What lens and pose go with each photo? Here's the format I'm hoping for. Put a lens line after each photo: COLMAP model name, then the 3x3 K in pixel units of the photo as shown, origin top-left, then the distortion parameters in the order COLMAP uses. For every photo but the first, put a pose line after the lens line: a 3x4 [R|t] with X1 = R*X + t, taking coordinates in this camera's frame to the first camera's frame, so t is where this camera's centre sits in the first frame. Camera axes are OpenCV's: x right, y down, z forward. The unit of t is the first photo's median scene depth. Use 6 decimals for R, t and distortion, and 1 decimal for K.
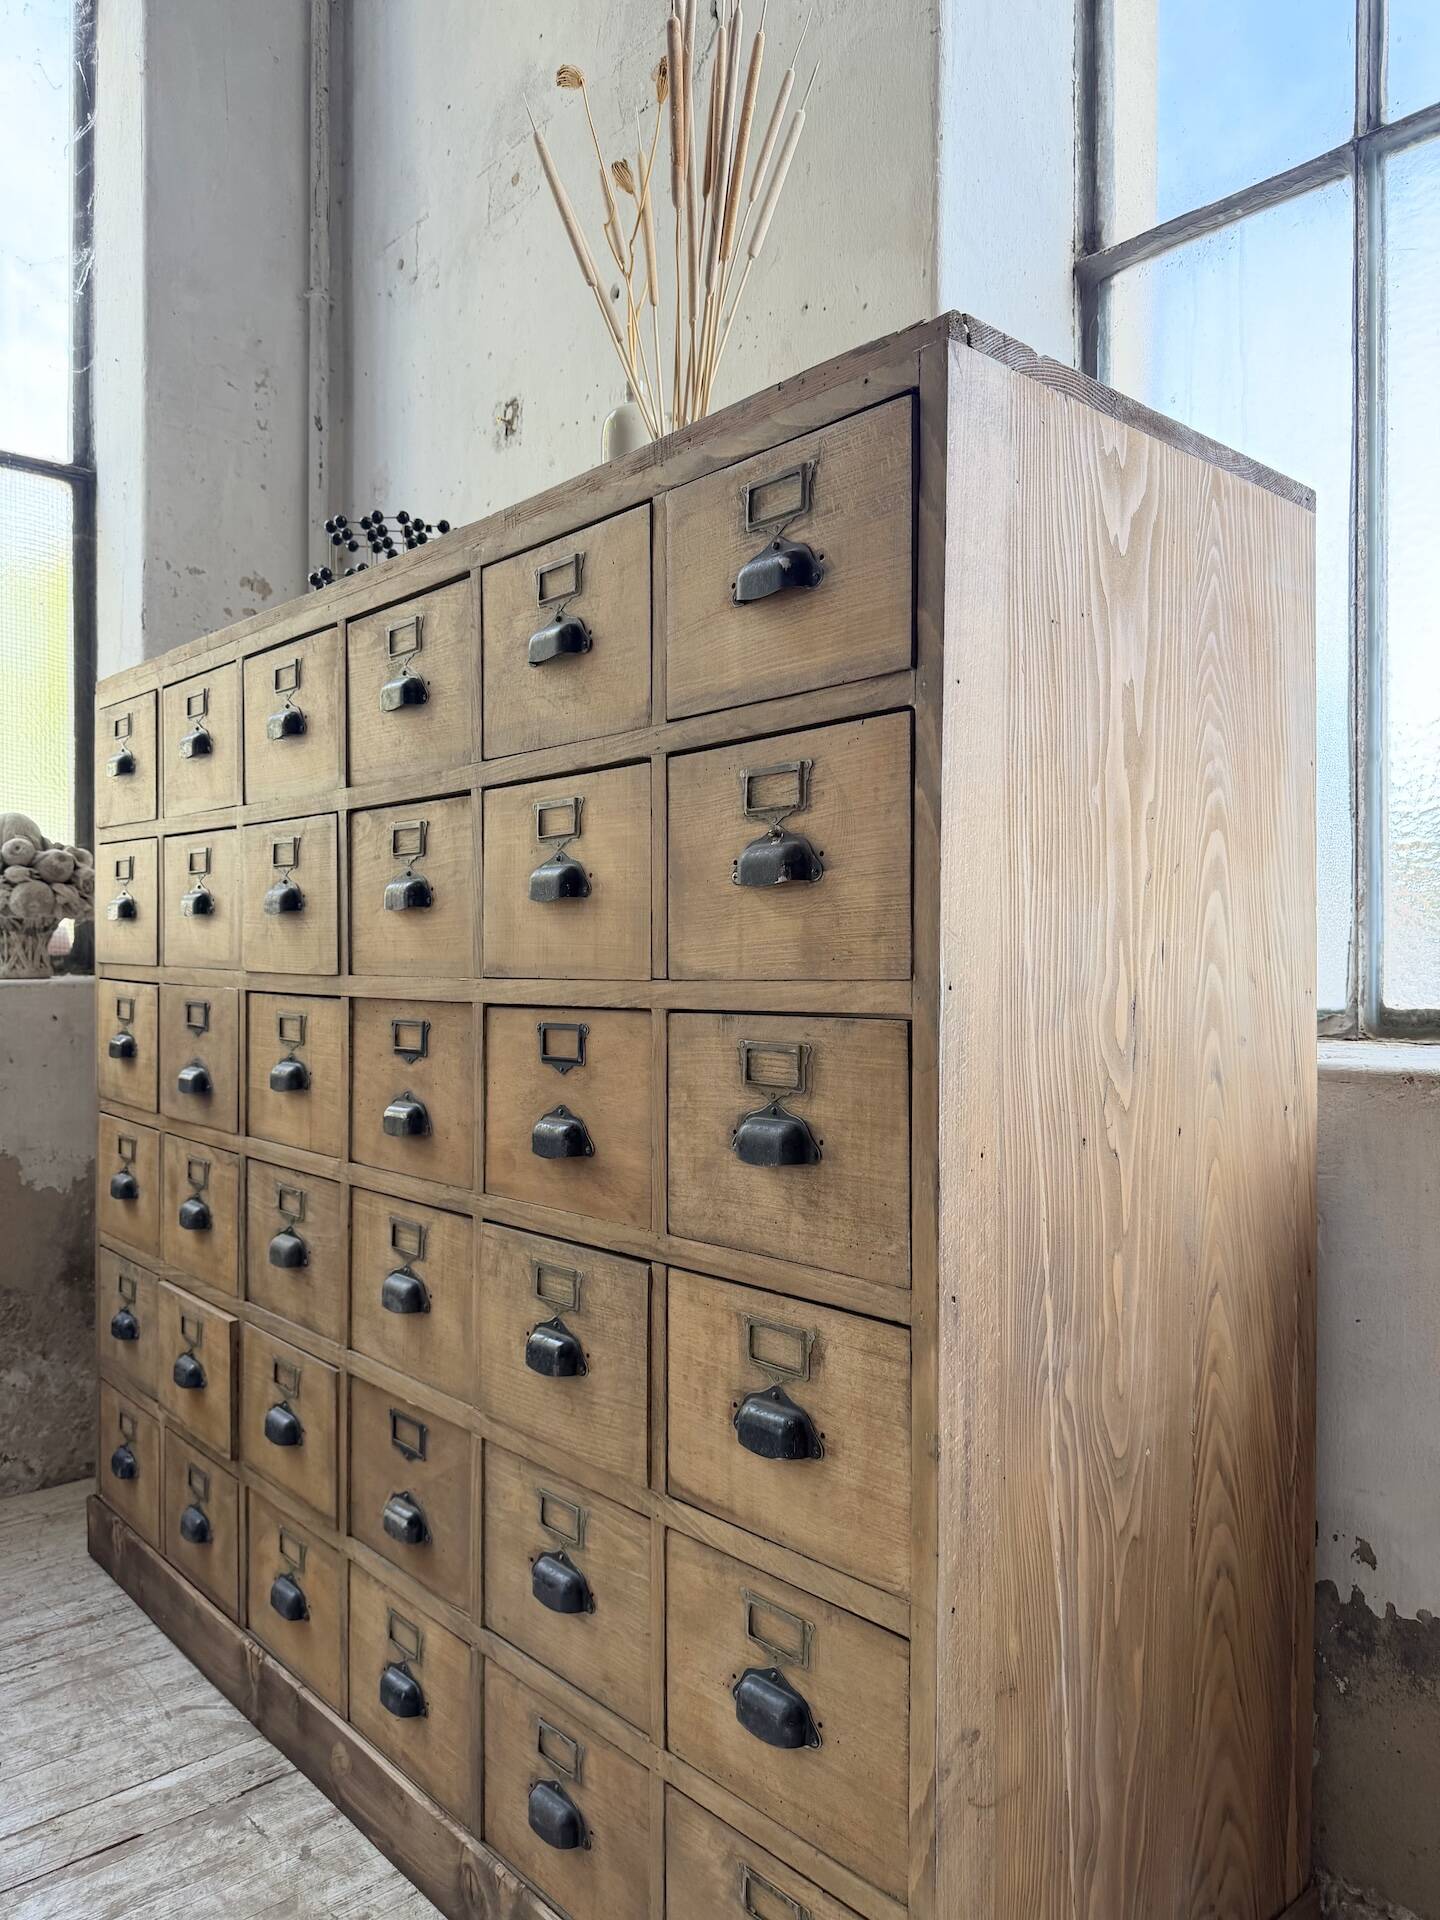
lens RADIAL K [[1358.3, 0, 711.6], [0, 1358.3, 961.7], [0, 0, 1]] dist [0.020925, -0.027710]
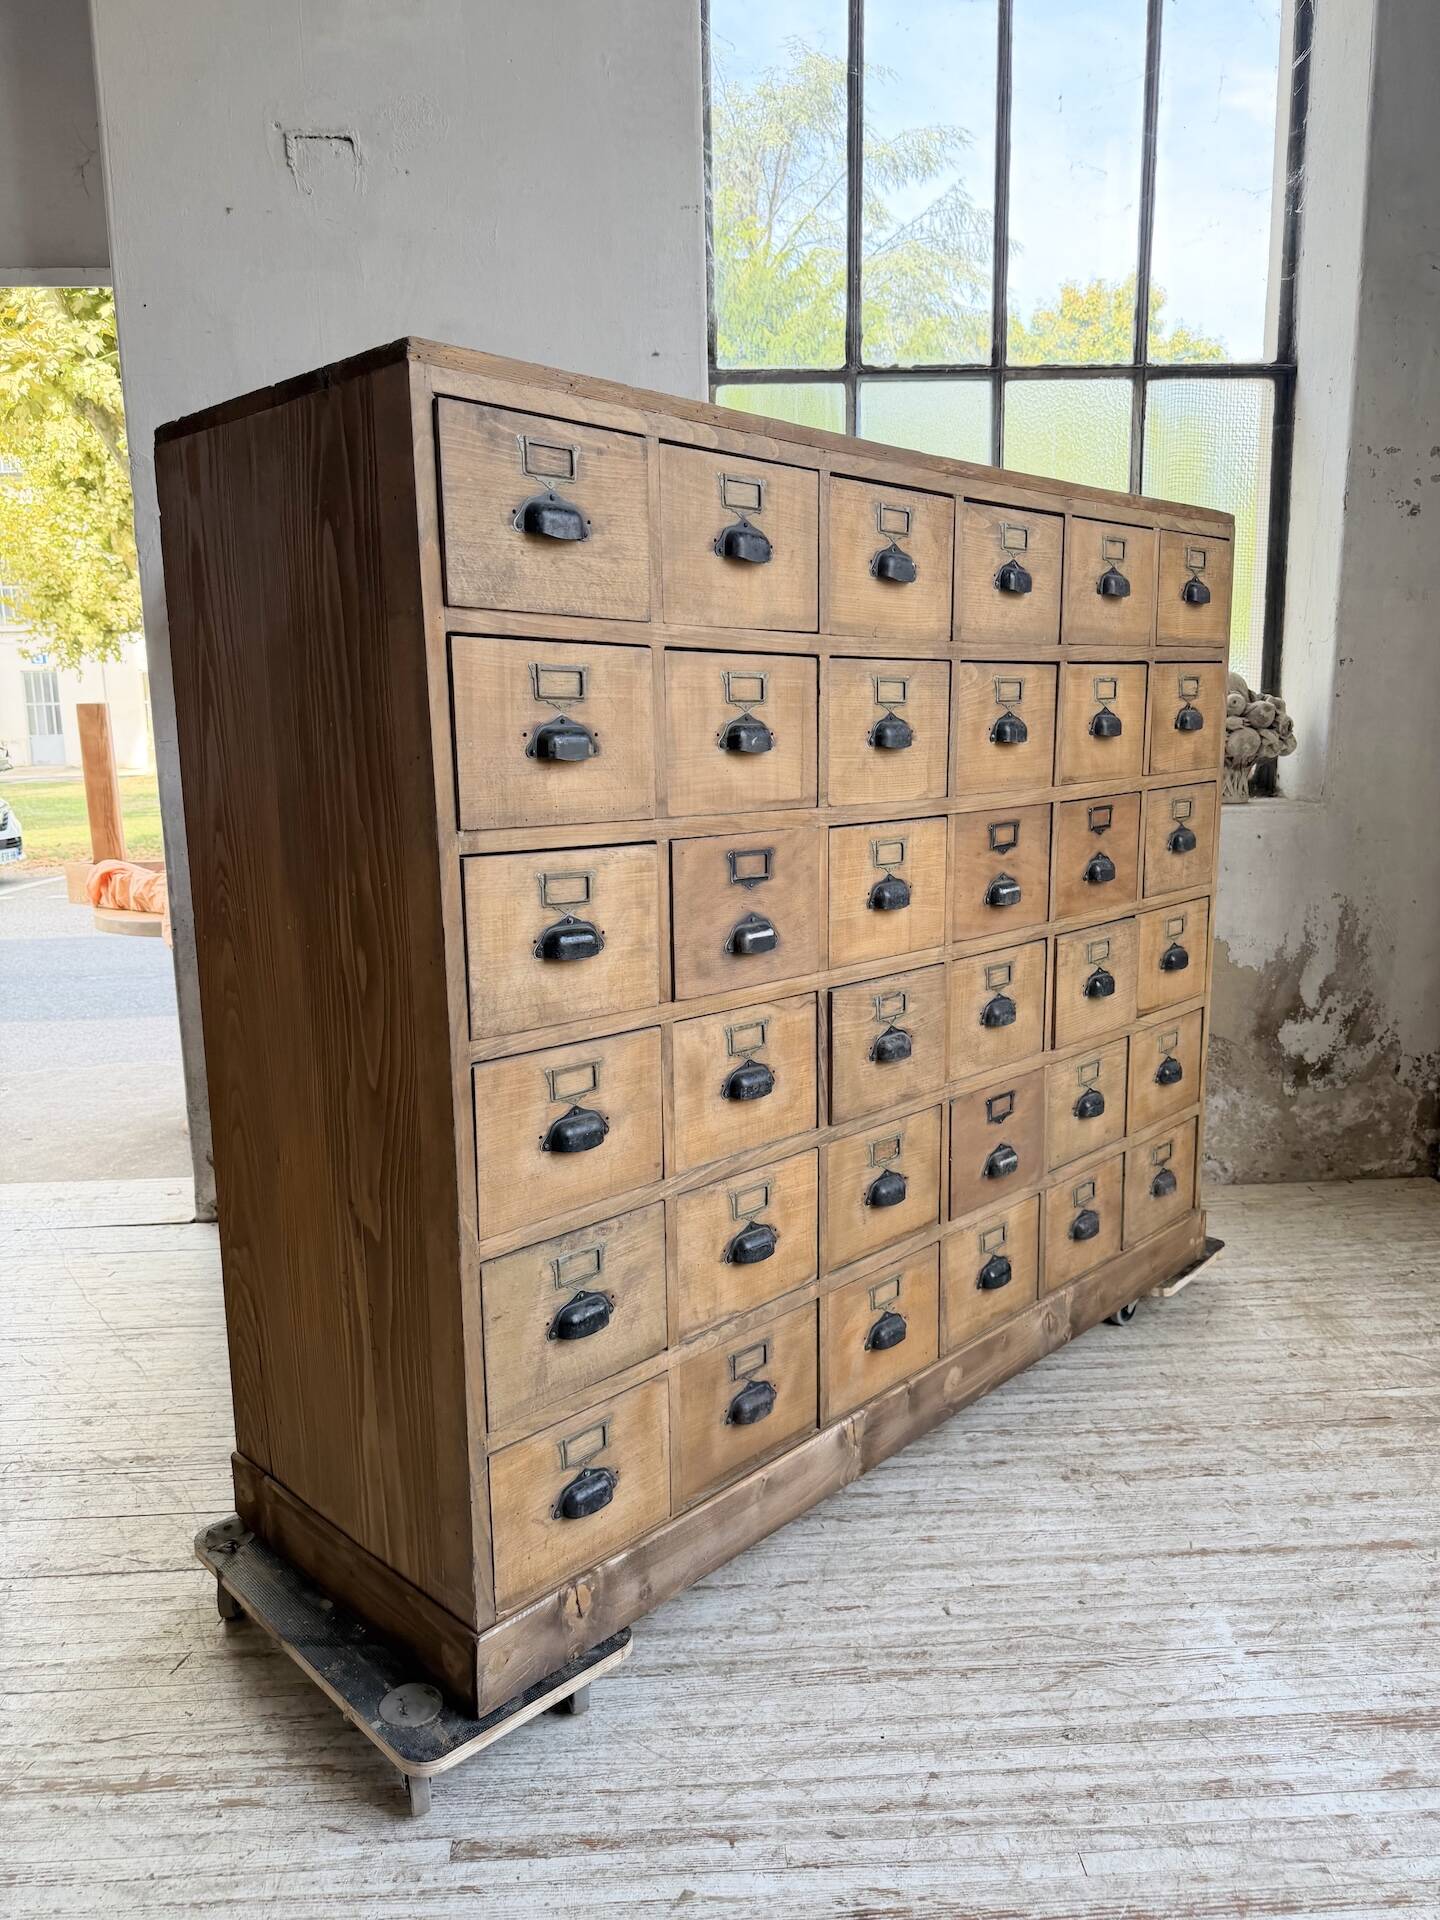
lens RADIAL K [[1358.3, 0, 733.0], [0, 1358.3, 961.7], [0, 0, 1]] dist [0.020925, -0.027710]
pose [[0.781535, 0.097119, -0.616256, -0.113494], [0.014399, 0.984737, 0.173450, -0.126536], [0.623695, -0.144431, 0.768208, -0.548958]]
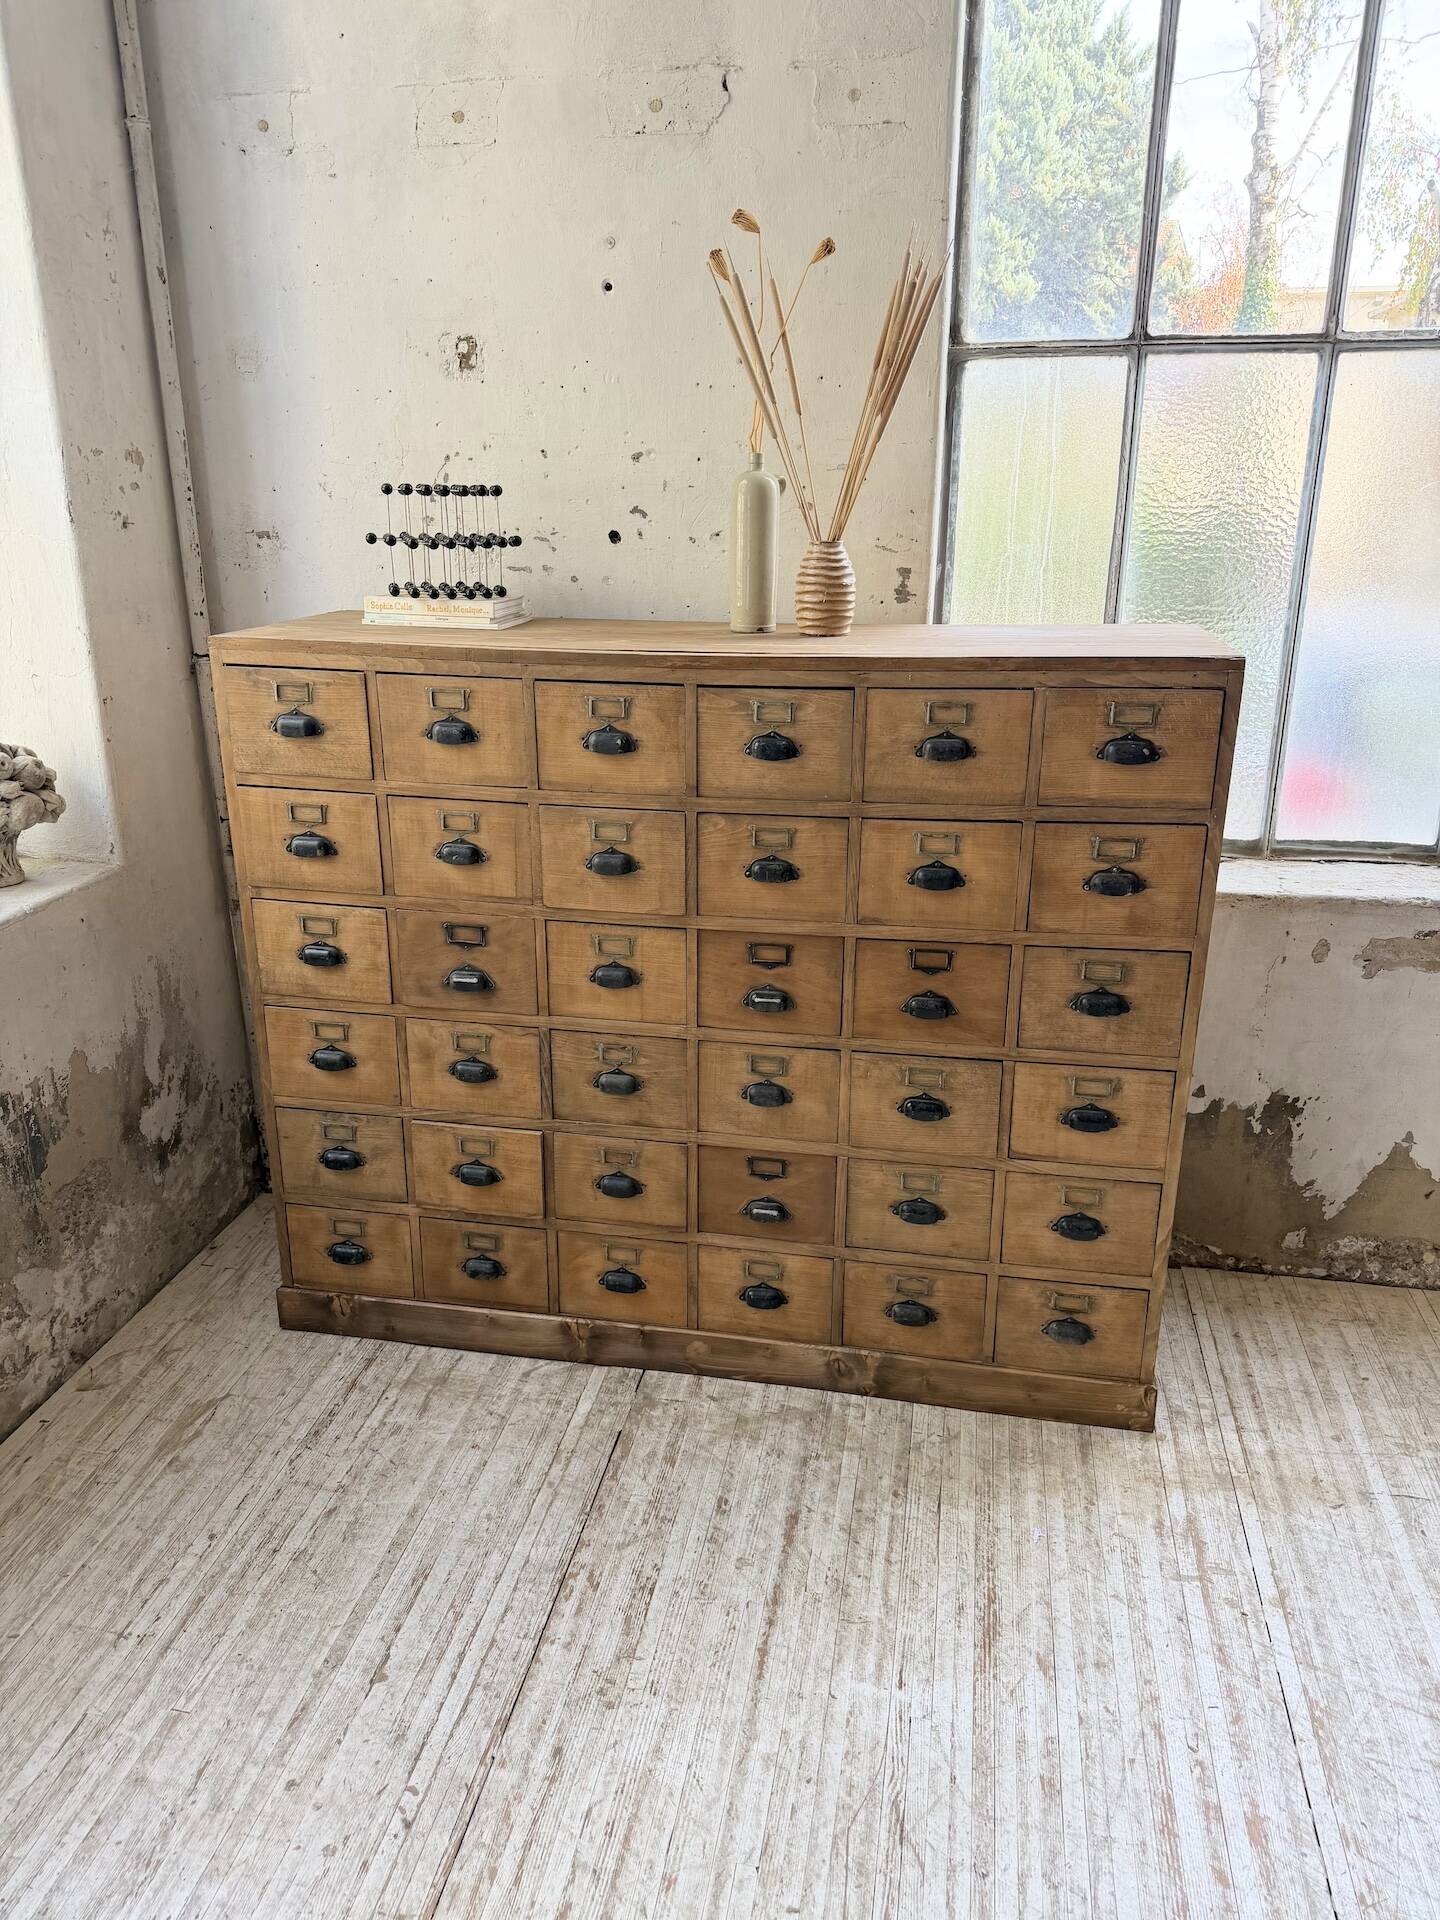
lens RADIAL K [[1358.3, 0, 707.4], [0, 1358.3, 955.9], [0, 0, 1]] dist [0.020925, -0.027710]
pose [[0.796546, -0.198761, 0.570972, -1.224384], [0.007504, 0.947591, 0.319398, -0.467382], [-0.604532, -0.250130, 0.756291, -0.192642]]
